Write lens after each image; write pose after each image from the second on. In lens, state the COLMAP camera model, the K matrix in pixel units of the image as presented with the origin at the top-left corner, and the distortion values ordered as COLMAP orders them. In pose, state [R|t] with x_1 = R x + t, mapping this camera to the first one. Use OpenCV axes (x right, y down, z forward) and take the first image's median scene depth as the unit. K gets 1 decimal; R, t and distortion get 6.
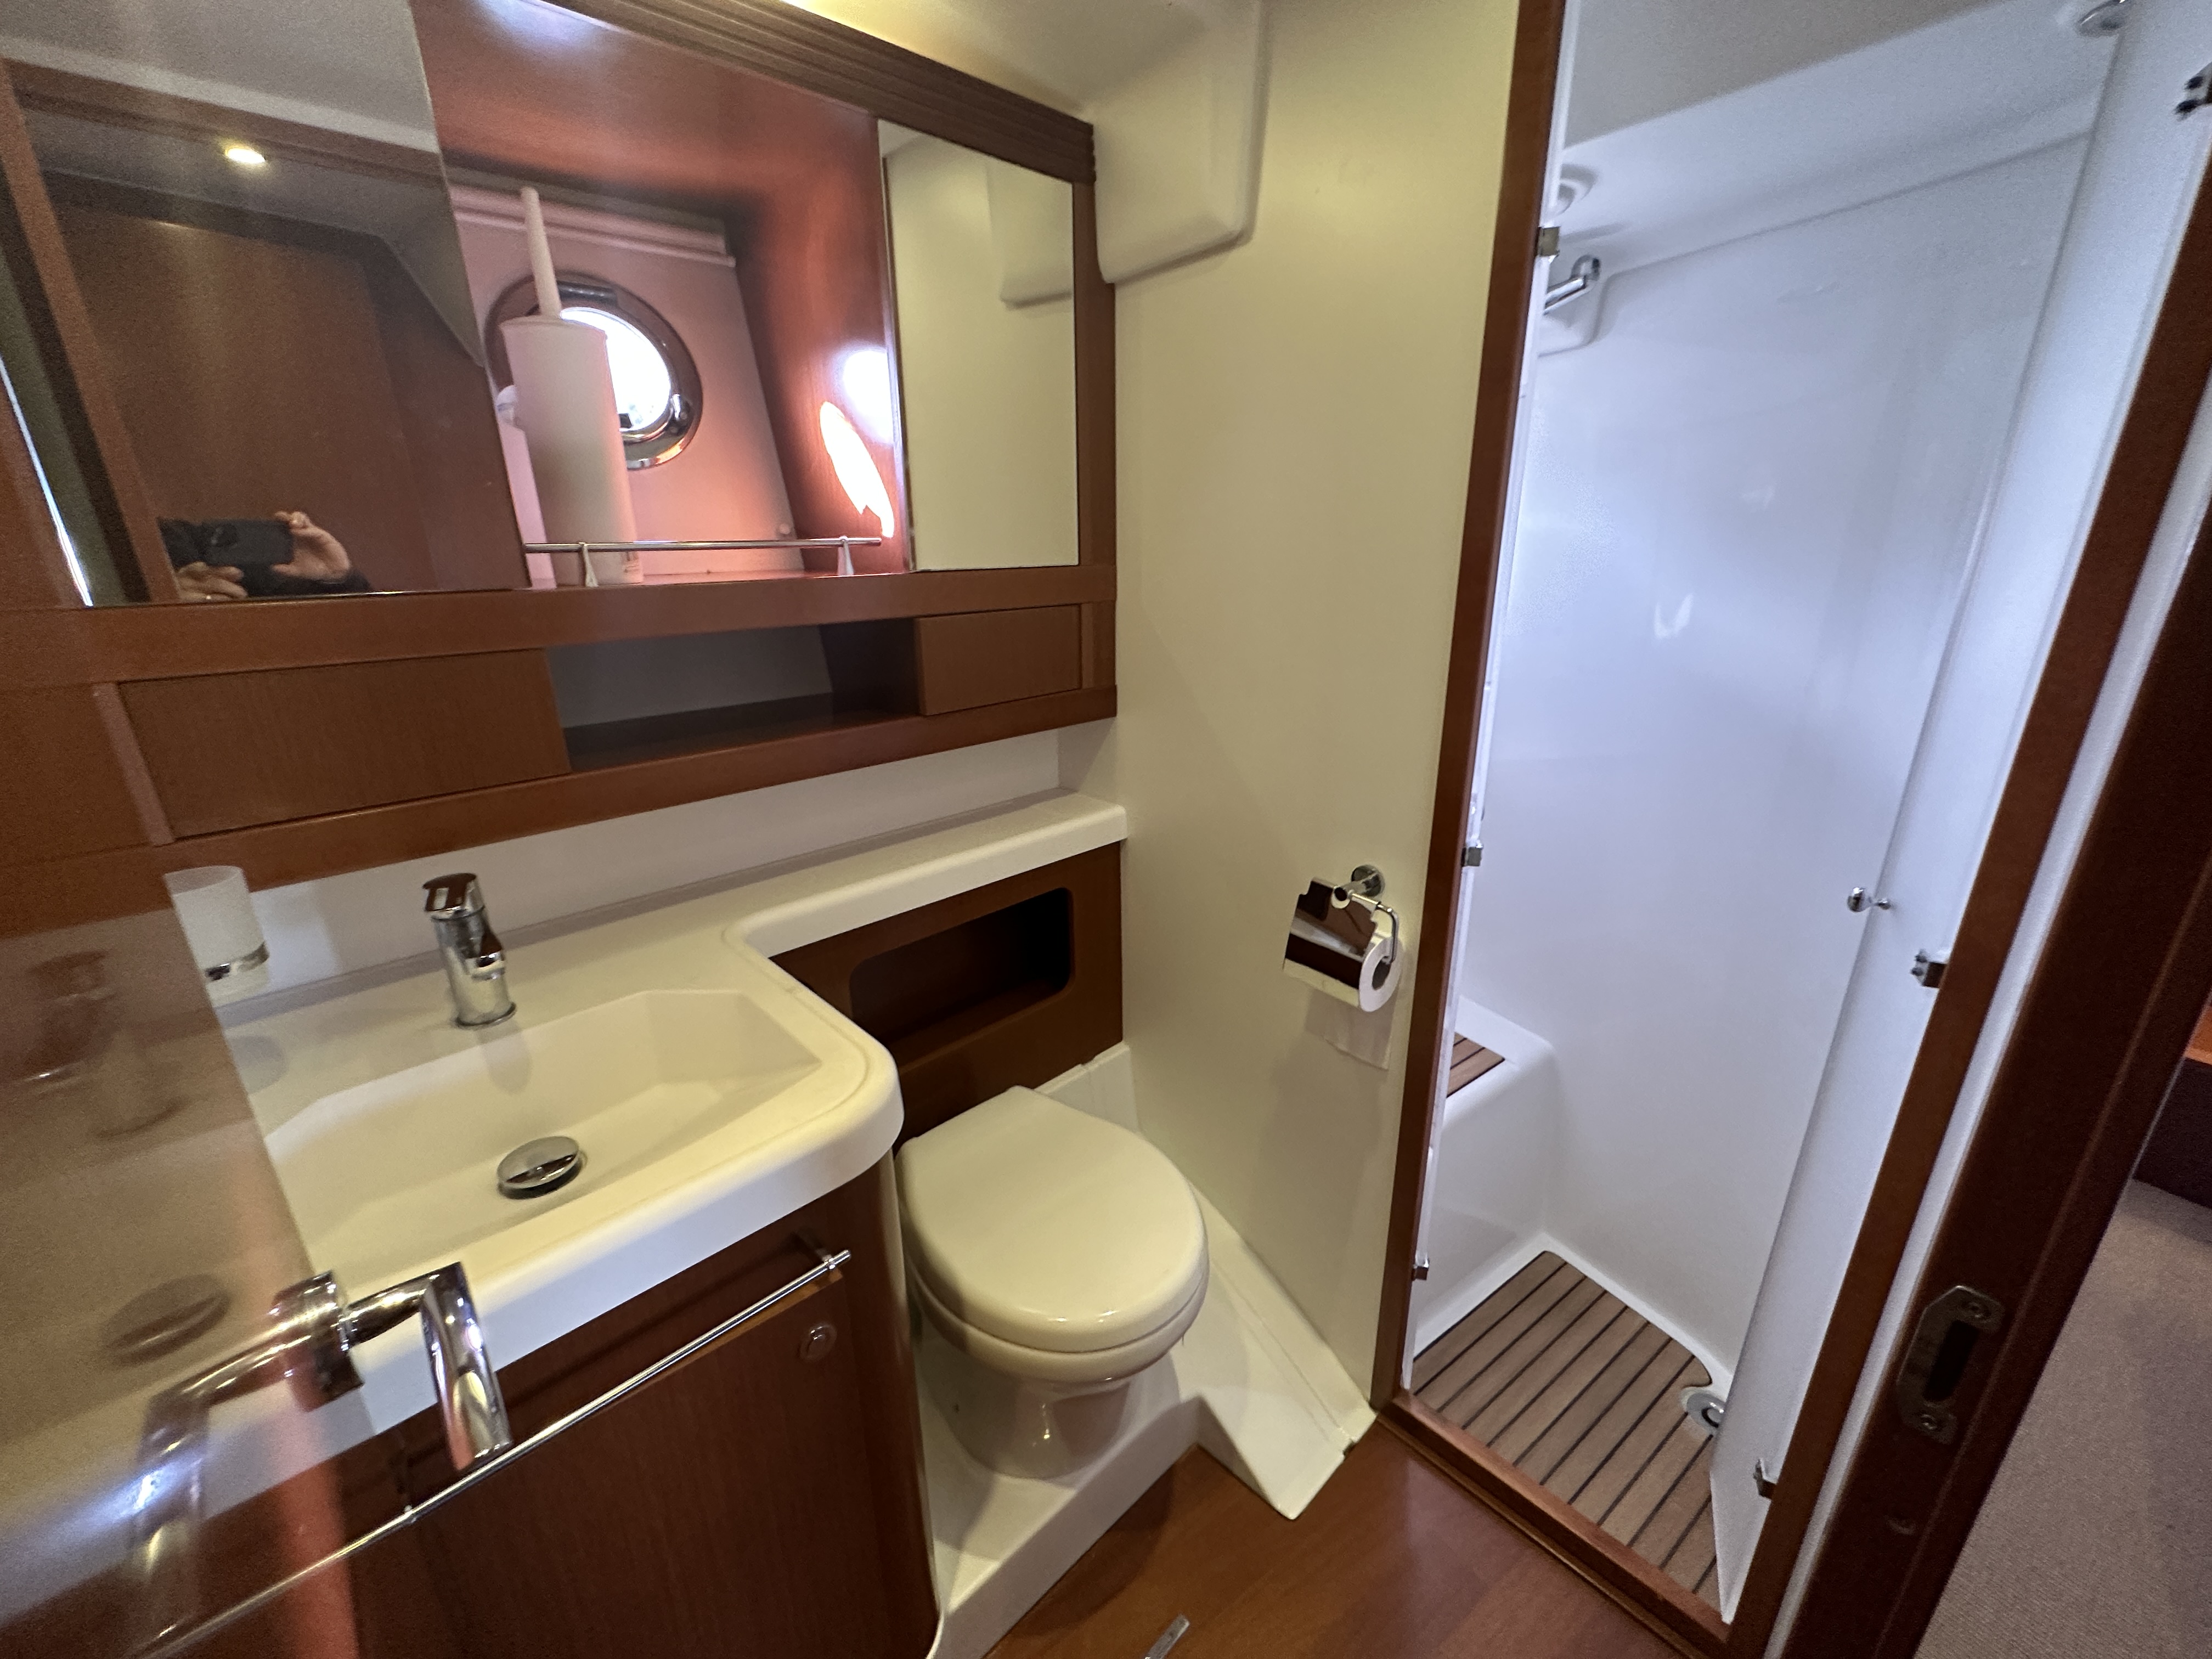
lens RADIAL K [[871.9, 0, 1106.0], [0, 871.9, 829.5], [0, 0, 1]] dist [-0.000124, -0.000039]
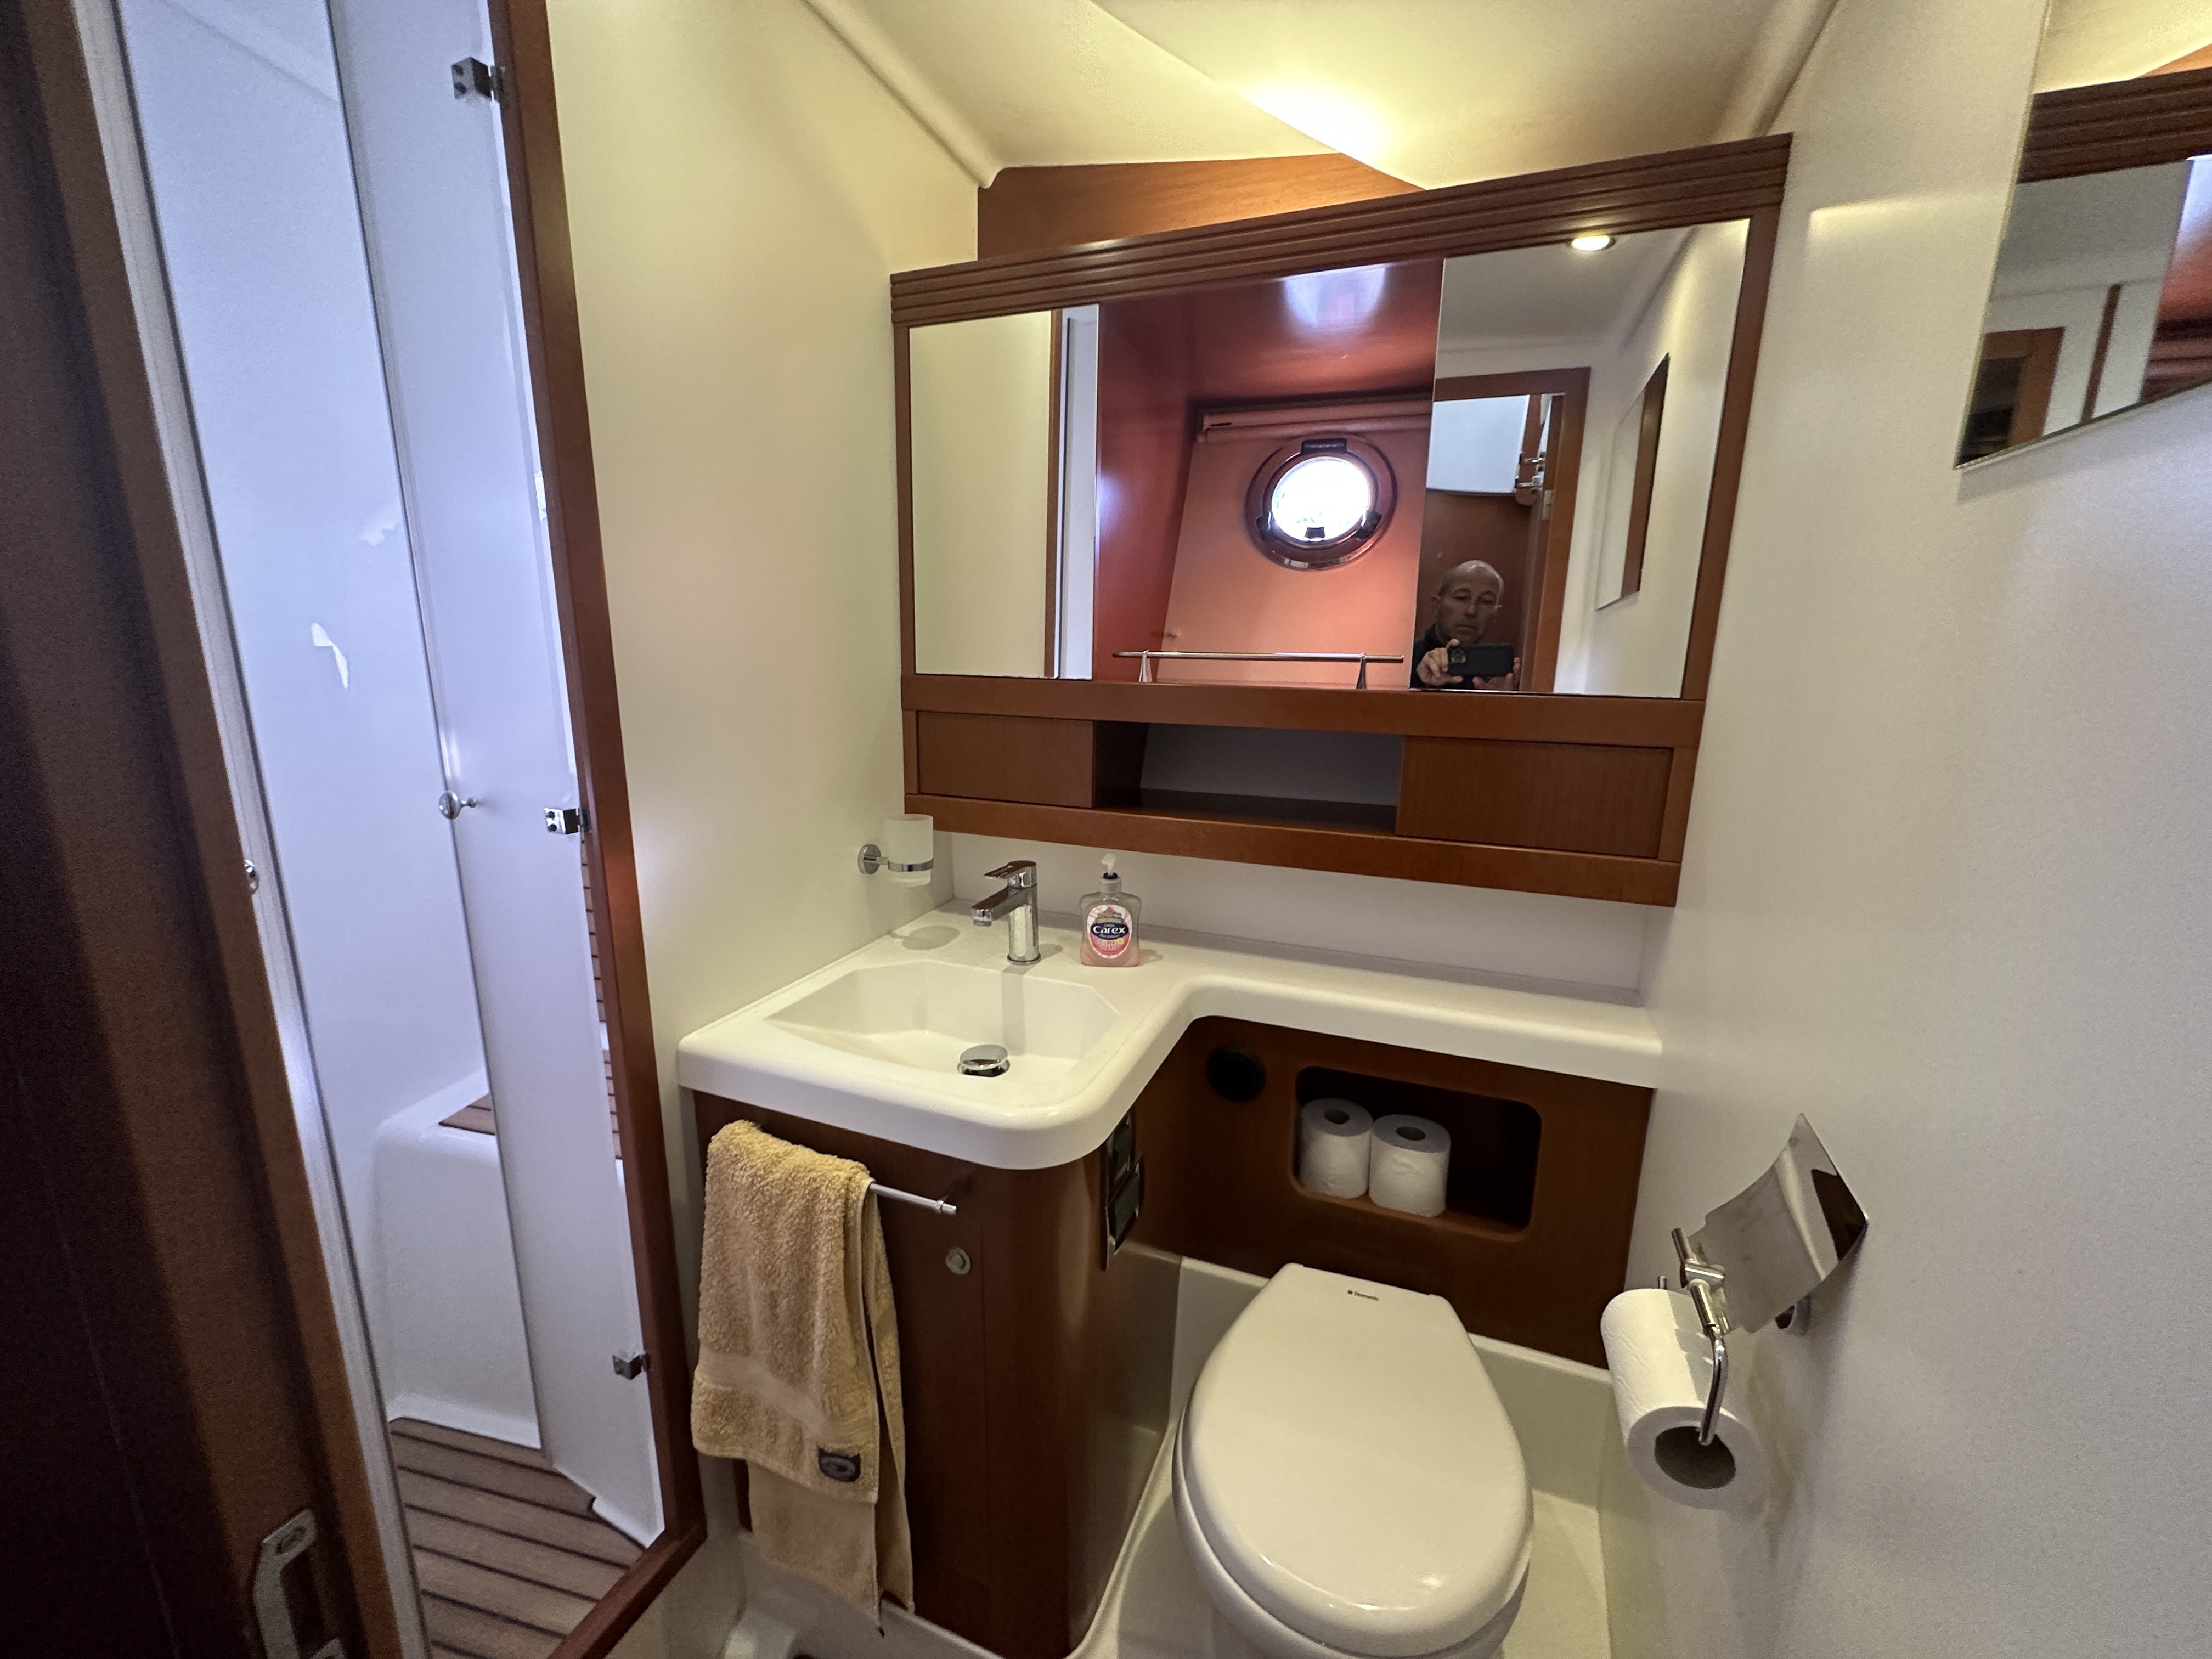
lens RADIAL K [[871.9, 0, 1106.0], [0, 871.9, 829.5], [0, 0, 1]] dist [-0.000124, -0.000039]
pose [[0.440253, 0.229025, -0.868173, 0.495515], [-0.314205, 0.945082, 0.089979, -0.141617], [0.841102, 0.233170, 0.488035, 0.294113]]
